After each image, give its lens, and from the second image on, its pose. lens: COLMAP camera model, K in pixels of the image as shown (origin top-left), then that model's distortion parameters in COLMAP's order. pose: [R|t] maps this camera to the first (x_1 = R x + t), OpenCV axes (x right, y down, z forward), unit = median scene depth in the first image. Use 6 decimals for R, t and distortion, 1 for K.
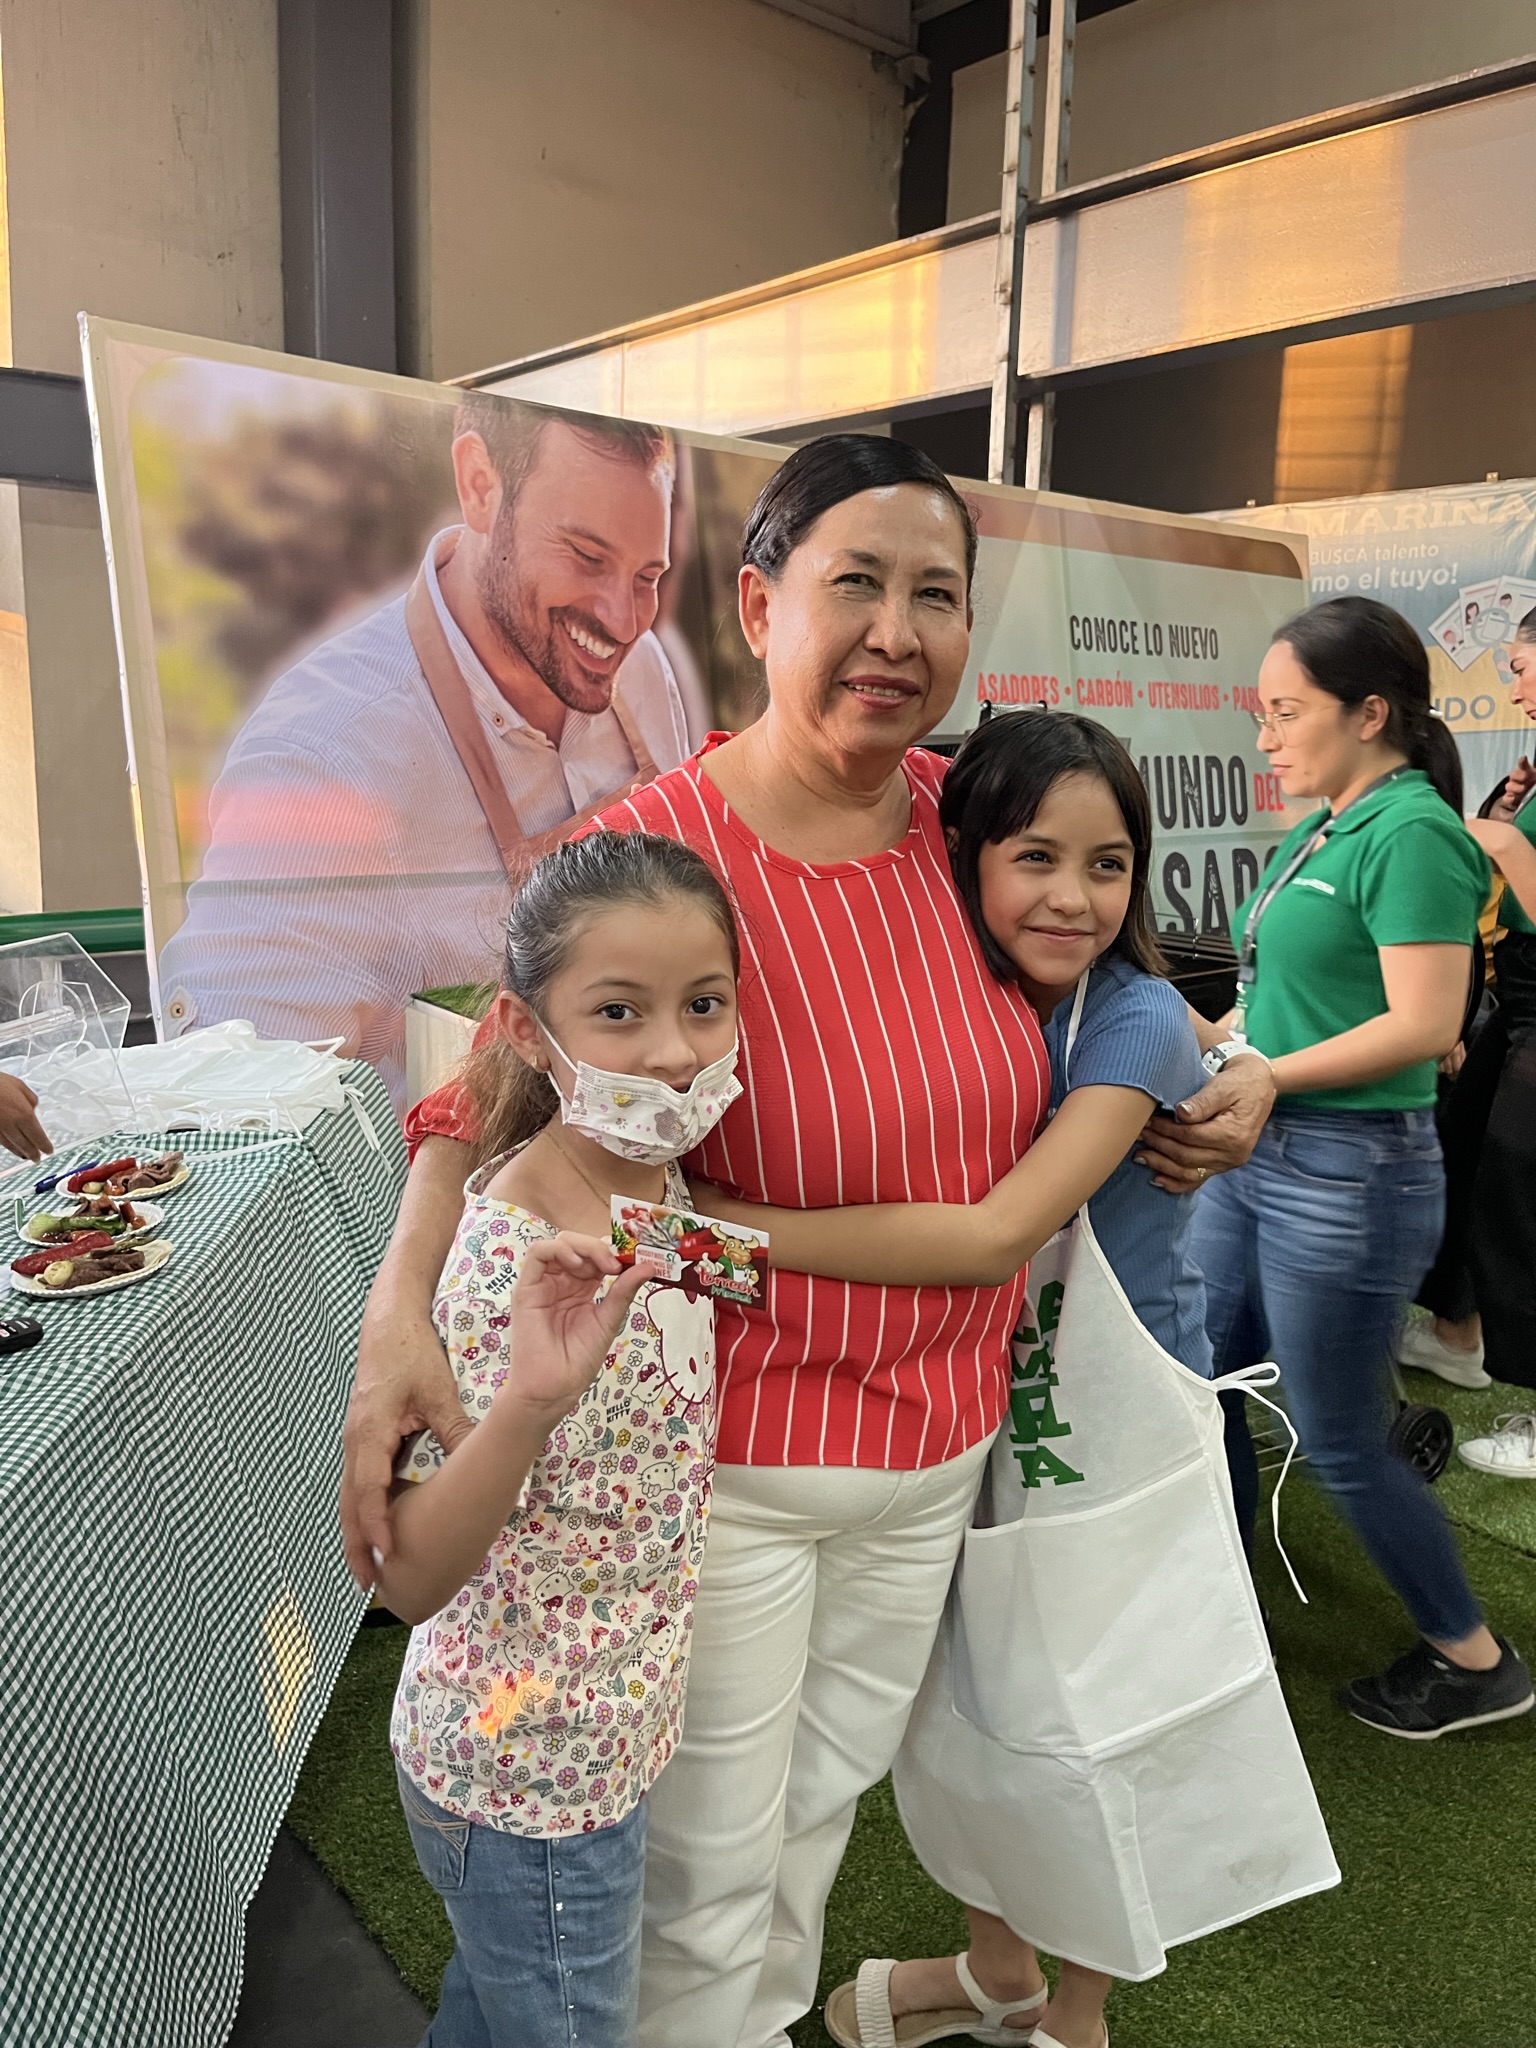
lens RADIAL K [[1577.0, 0, 768.0], [0, 1577.0, 1024.0], [0, 0, 1]] dist [0.032030, 0.004351]
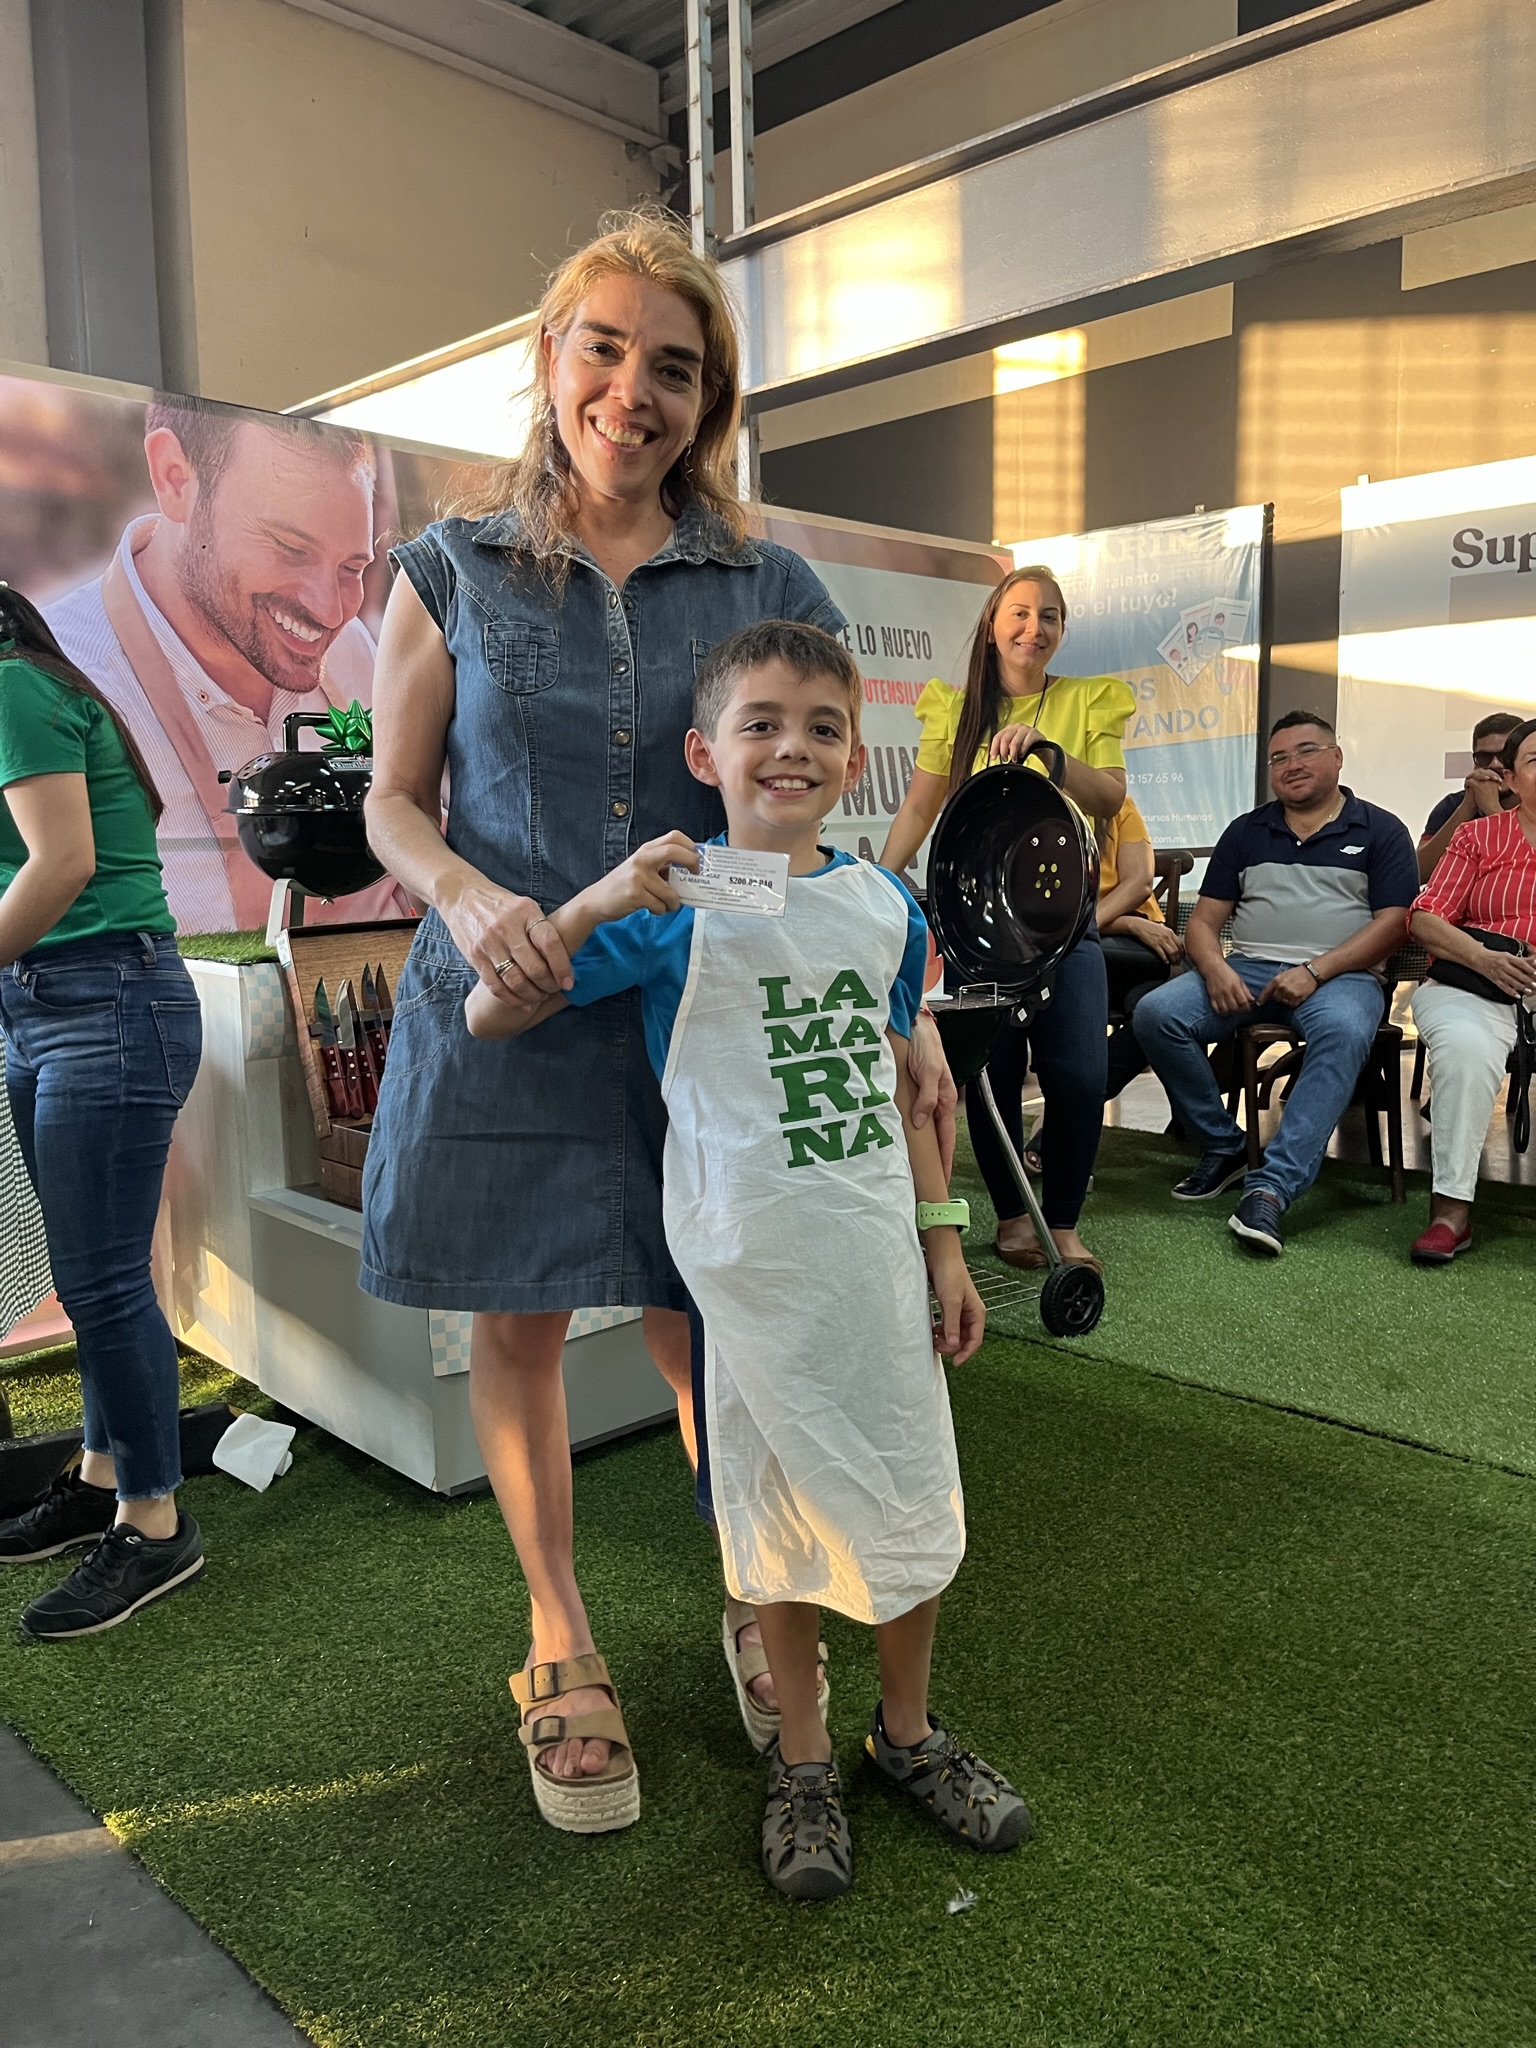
lens RADIAL K [[1571.2, 0, 768.0], [0, 1571.2, 1024.0], [0, 0, 1]] dist [0.048770, 0.001036]
pose [[0.994918, -0.053933, 0.085024, 0.095732], [0.058797, 0.996710, -0.055780, 0.099304], [-0.081736, 0.060496, 0.994816, -0.063104]]
